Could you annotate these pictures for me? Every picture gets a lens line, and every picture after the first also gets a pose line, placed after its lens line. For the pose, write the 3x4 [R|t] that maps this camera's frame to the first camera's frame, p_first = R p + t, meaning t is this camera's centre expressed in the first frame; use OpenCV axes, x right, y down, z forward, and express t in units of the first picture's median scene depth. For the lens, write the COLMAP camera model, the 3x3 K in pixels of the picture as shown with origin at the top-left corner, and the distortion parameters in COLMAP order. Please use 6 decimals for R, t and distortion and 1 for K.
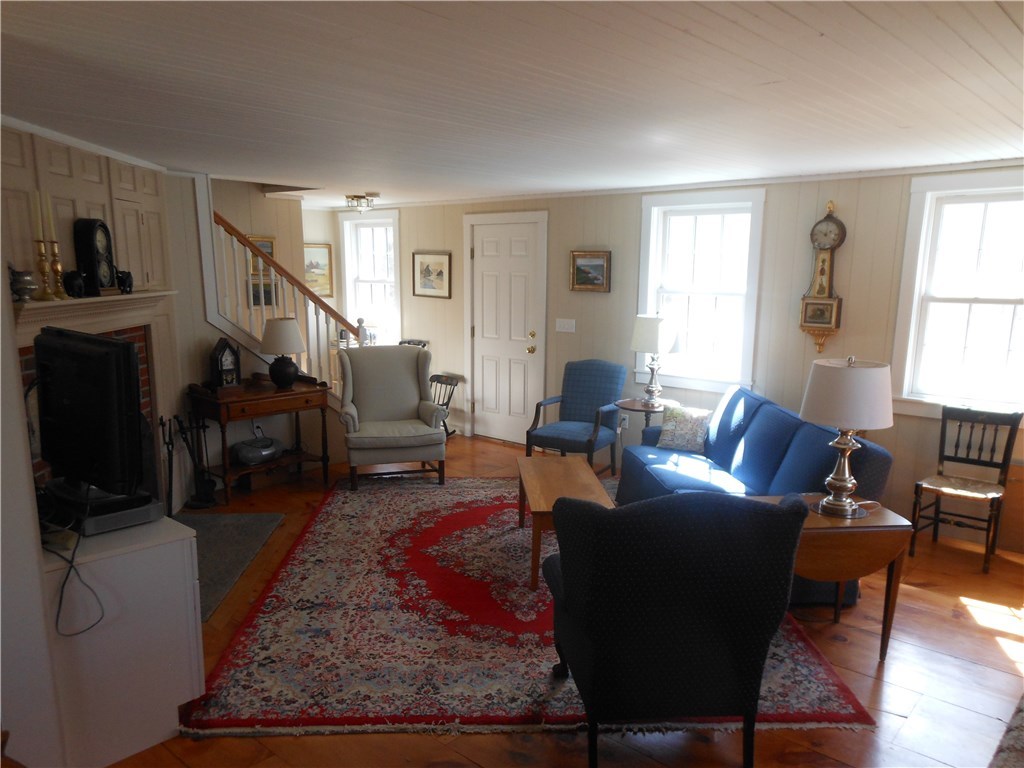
lens RADIAL K [[760.6, 0, 512.0], [0, 760.6, 384.0], [0, 0, 1]] dist [0.003232, 0.001226]
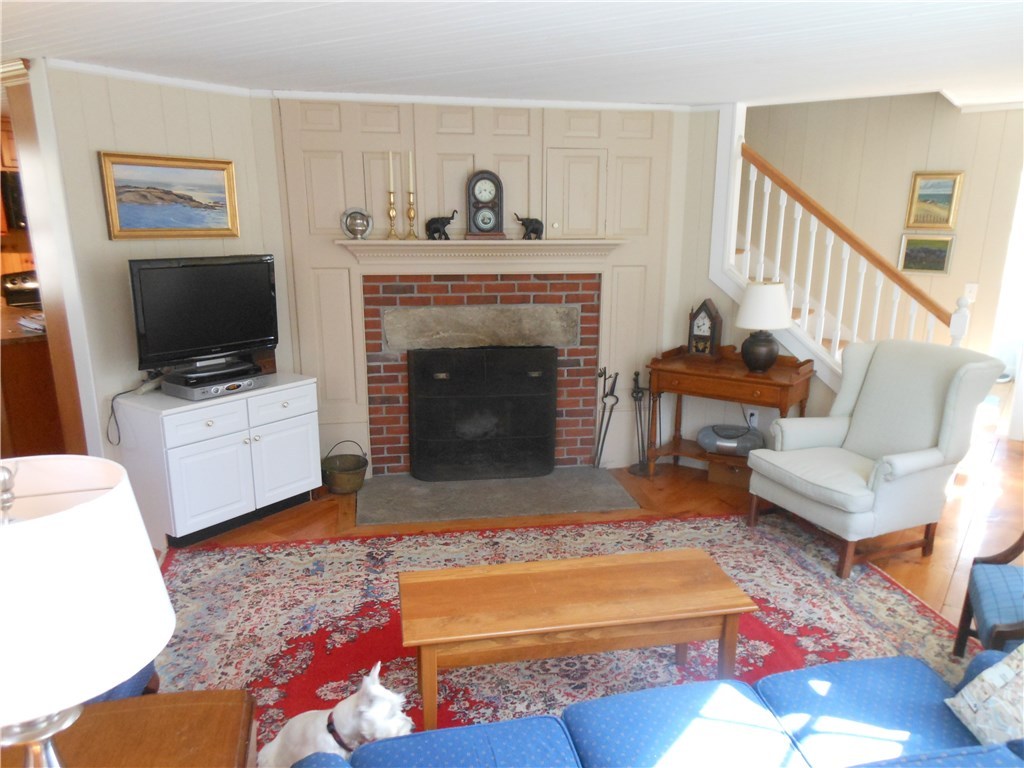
lens RADIAL K [[746.9, 0, 512.8], [0, 746.9, 411.2], [0, 0, 1]] dist [0.008498, 0.001927]
pose [[0.128196, 0.237631, -0.962859, 0.535451], [-0.152823, 0.964007, 0.217567, -0.108598], [0.979904, 0.119256, 0.159897, 0.819551]]
